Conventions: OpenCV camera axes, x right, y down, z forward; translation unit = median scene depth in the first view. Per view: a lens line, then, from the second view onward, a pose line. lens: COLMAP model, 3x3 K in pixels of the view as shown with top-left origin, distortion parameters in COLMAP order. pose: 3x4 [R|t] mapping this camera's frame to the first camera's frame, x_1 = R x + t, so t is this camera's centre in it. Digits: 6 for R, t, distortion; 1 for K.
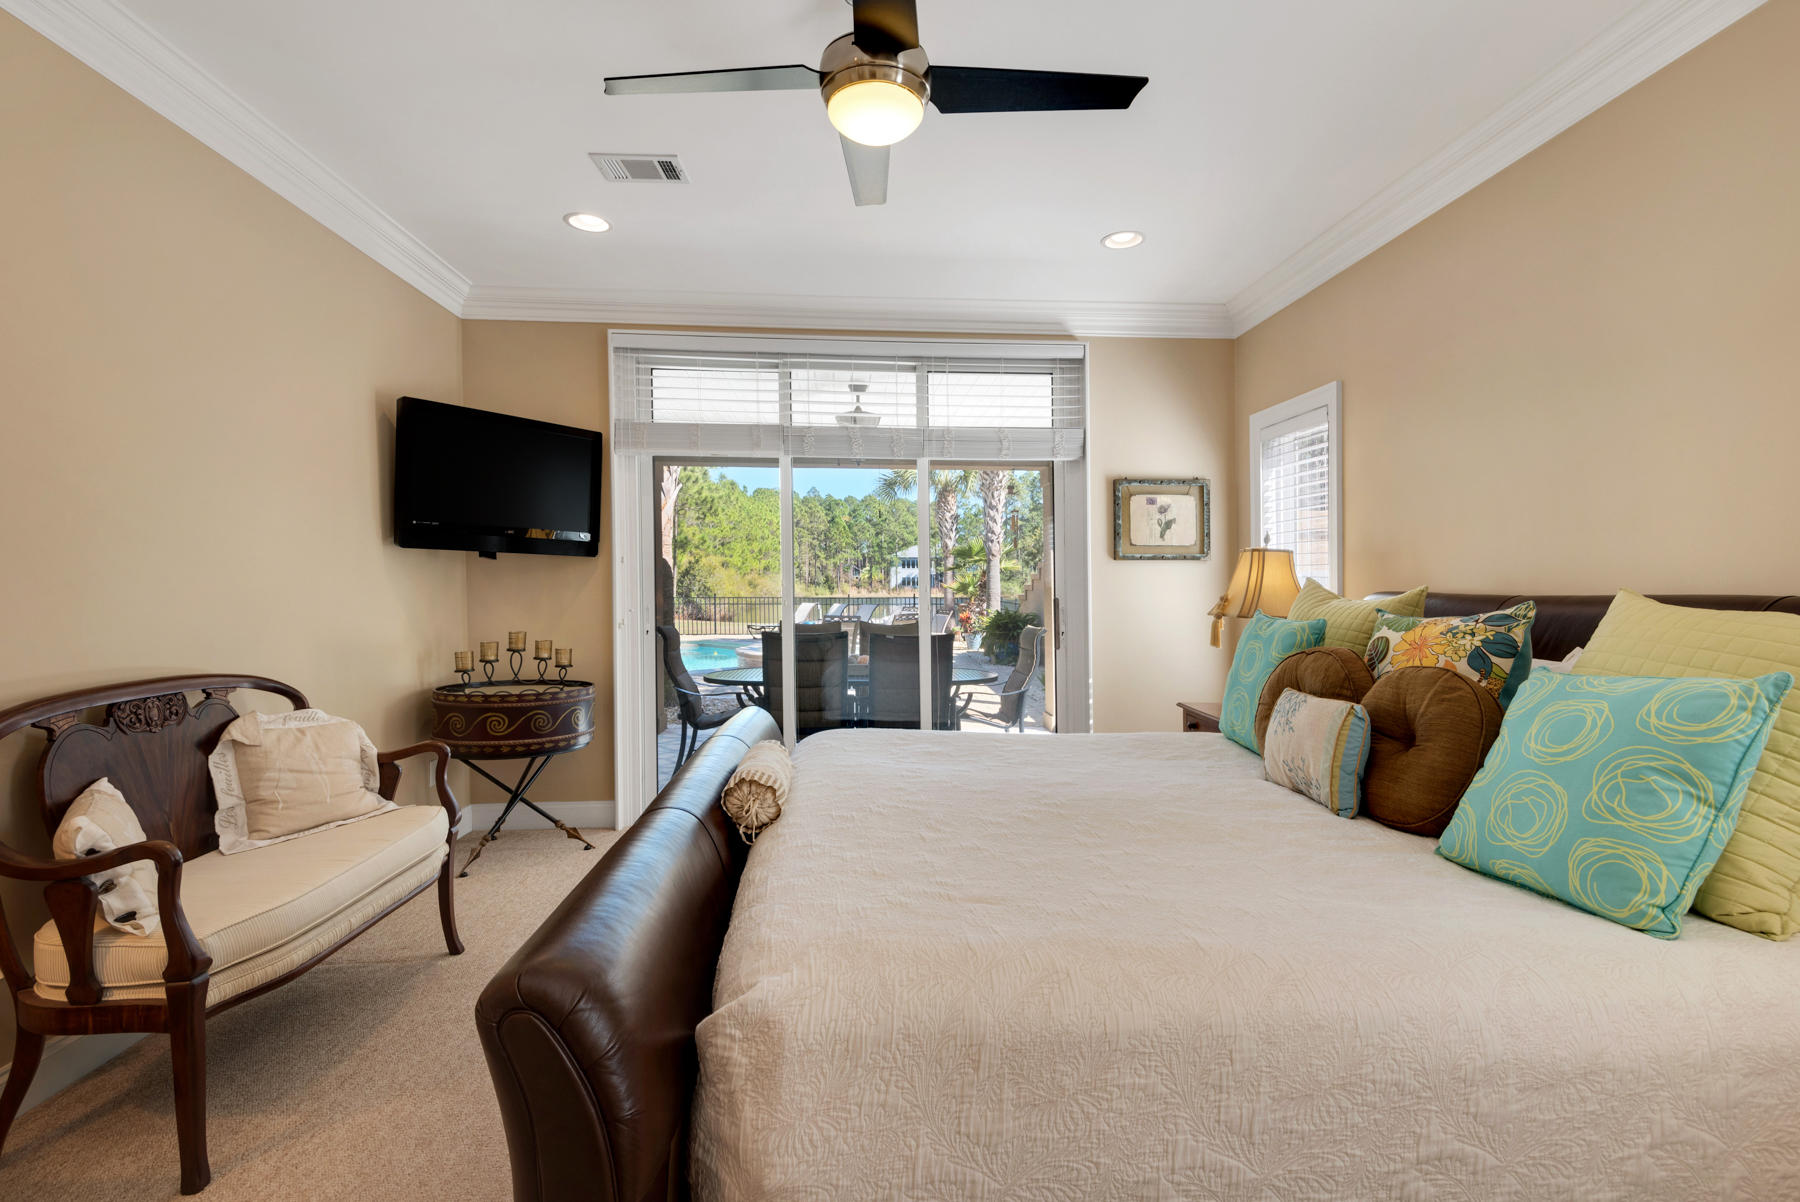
lens RADIAL K [[826.2, 0, 893.8], [0, 826.2, 588.9], [0, 0, 1]] dist [0.015991, -0.011095]
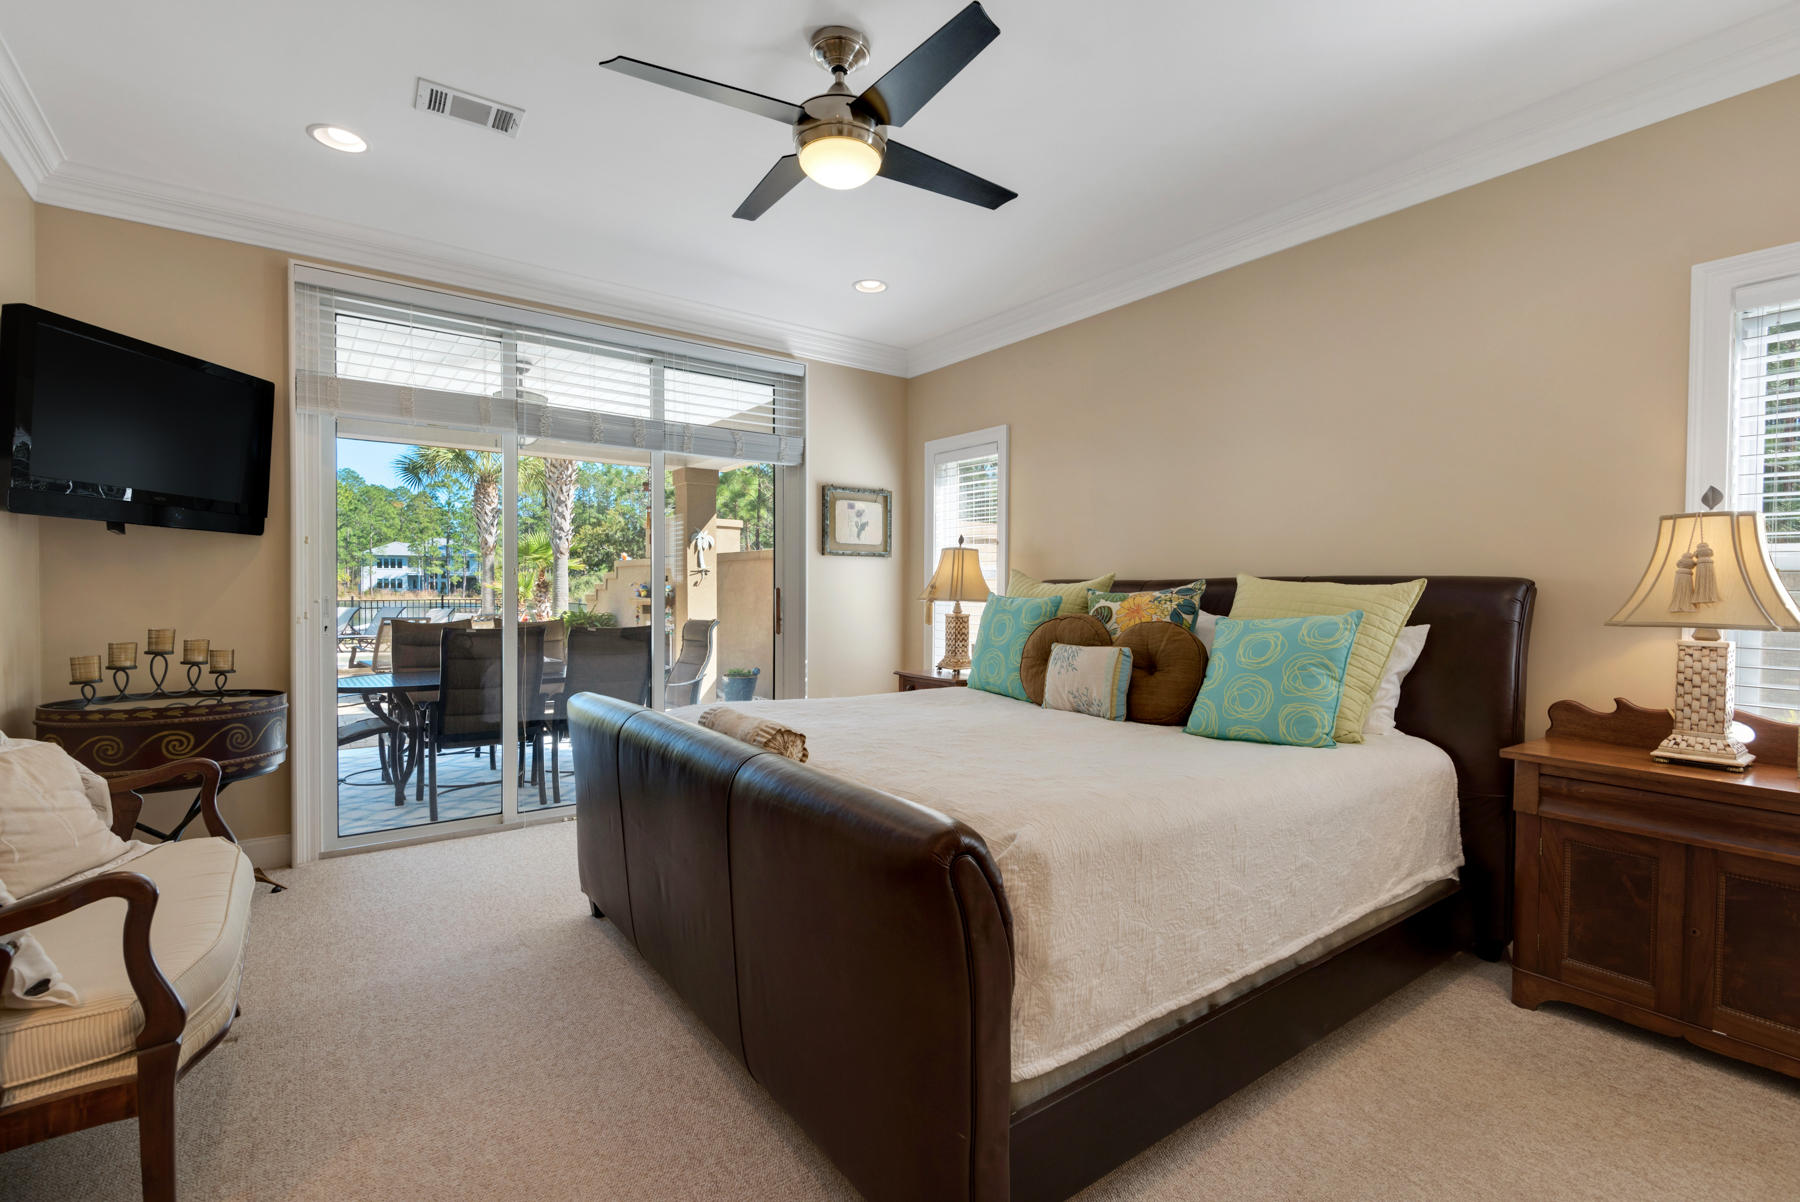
lens RADIAL K [[826.2, 0, 880.9], [0, 826.2, 603.3], [0, 0, 1]] dist [0.015991, -0.011095]
pose [[0.839709, -0.007639, 0.542982, -0.343170], [0.000992, 0.999921, 0.012534, 0.020969], [-0.543035, -0.009986, 0.839651, -0.014795]]
